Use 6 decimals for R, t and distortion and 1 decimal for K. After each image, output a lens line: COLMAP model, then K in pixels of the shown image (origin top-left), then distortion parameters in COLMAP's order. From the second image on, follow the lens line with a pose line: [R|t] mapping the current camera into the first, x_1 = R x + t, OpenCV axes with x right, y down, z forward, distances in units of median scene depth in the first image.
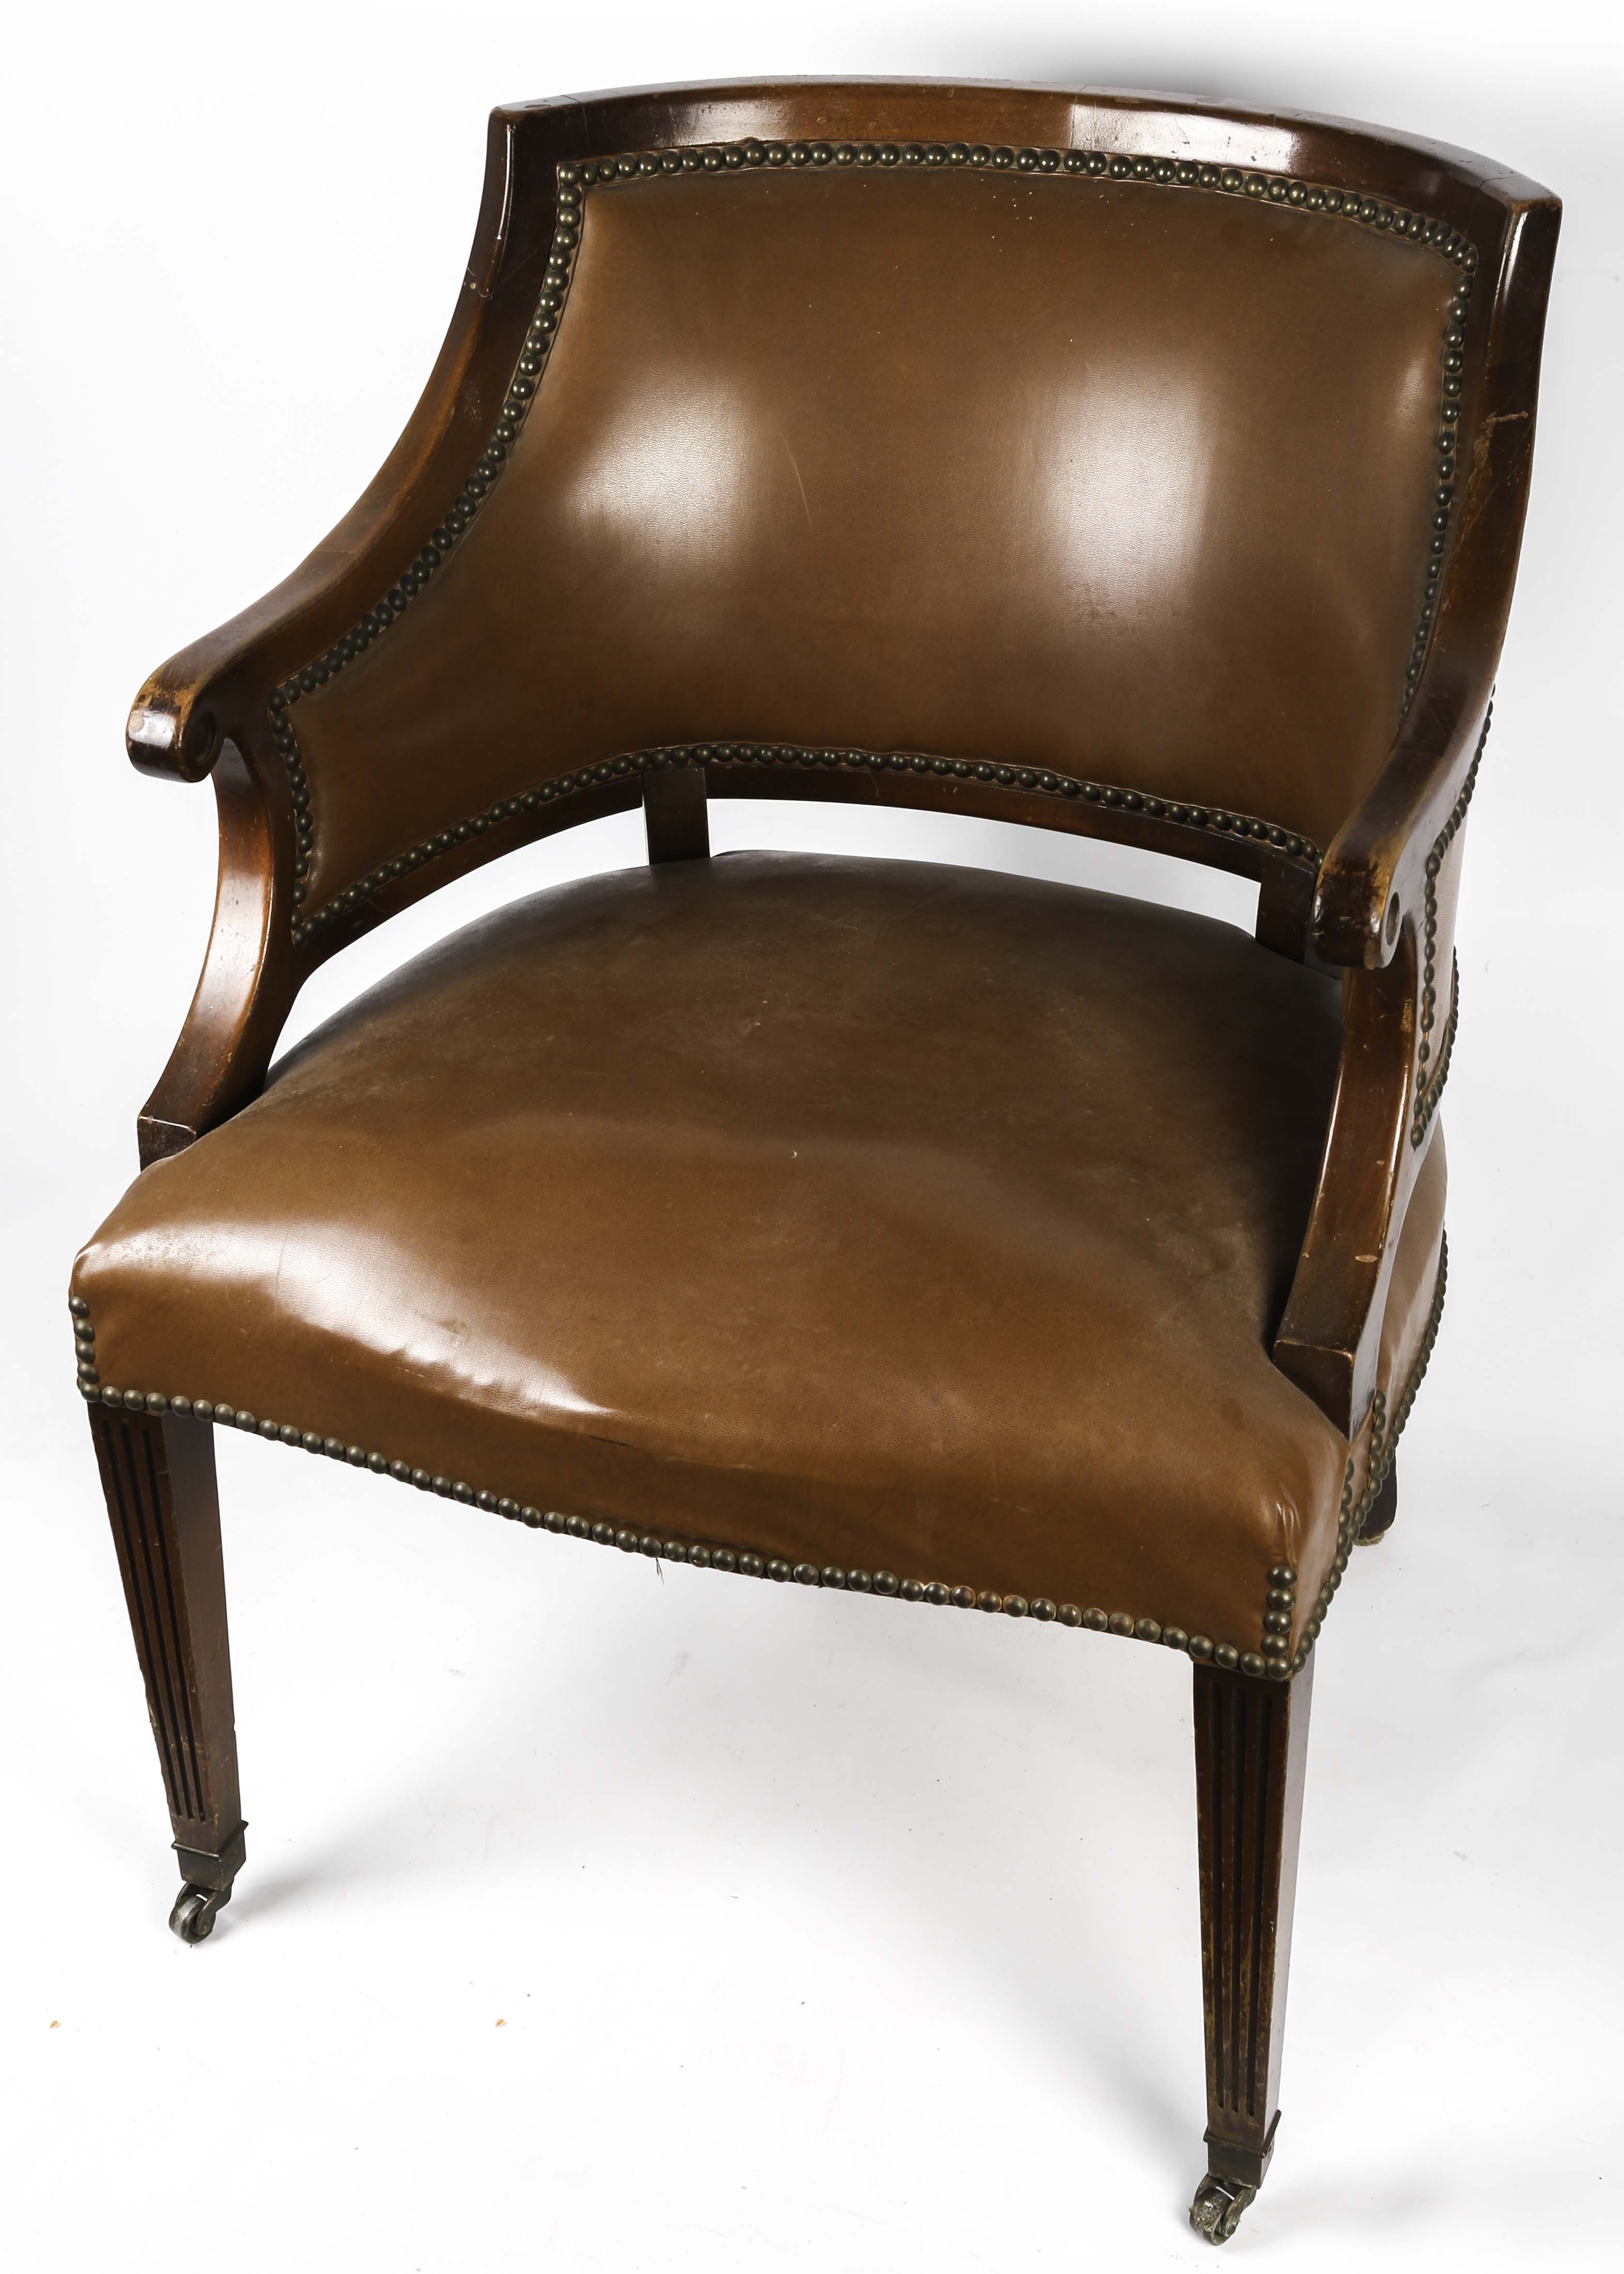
lens RADIAL K [[3460.9, 0, 827.0], [0, 3460.9, 902.1], [0, 0, 1]] dist [0.044377, 0.000000]
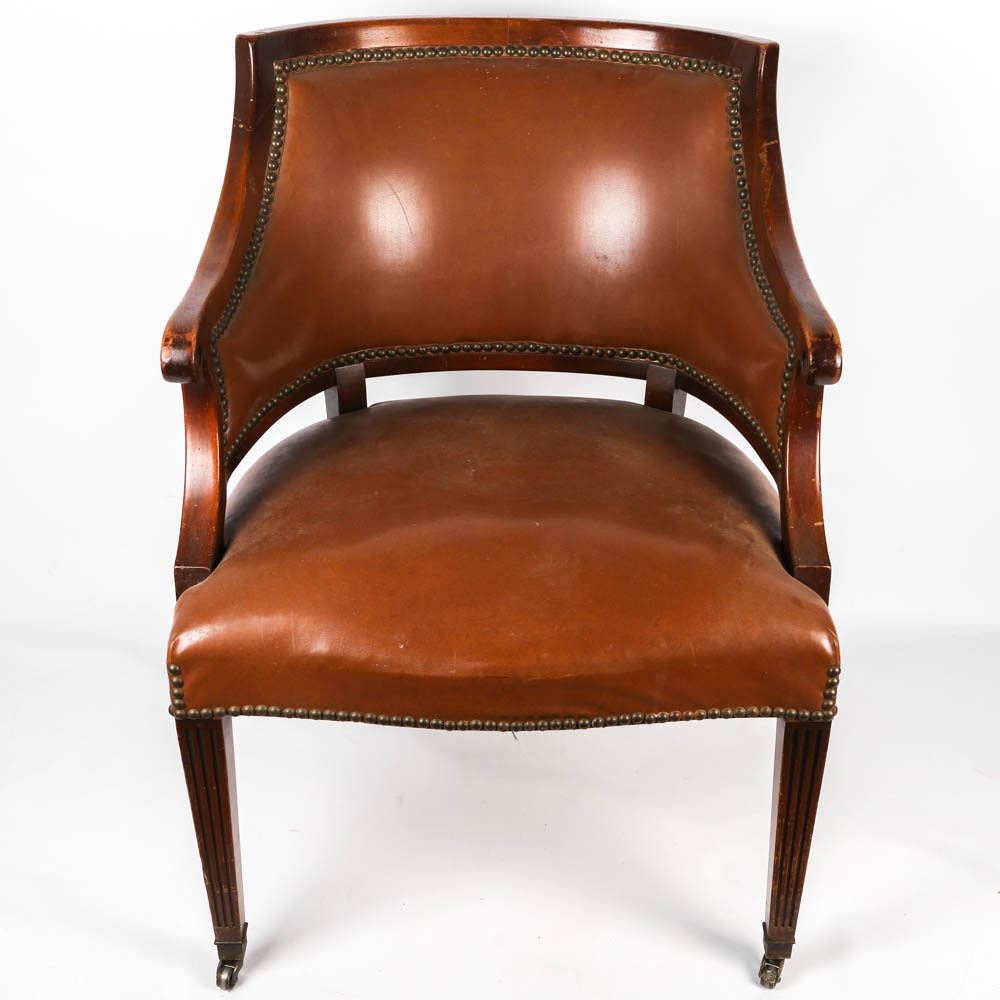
lens RADIAL K [[1456.8, 0, 528.2], [0, 1456.8, 497.5], [0, 0, 1]] dist [-0.033290, 0.000000]
pose [[0.922489, -0.152142, 0.354777, -0.300746], [0.146894, 0.988266, 0.041853, 0.020248], [-0.356982, 0.013506, 0.934014, 0.199502]]
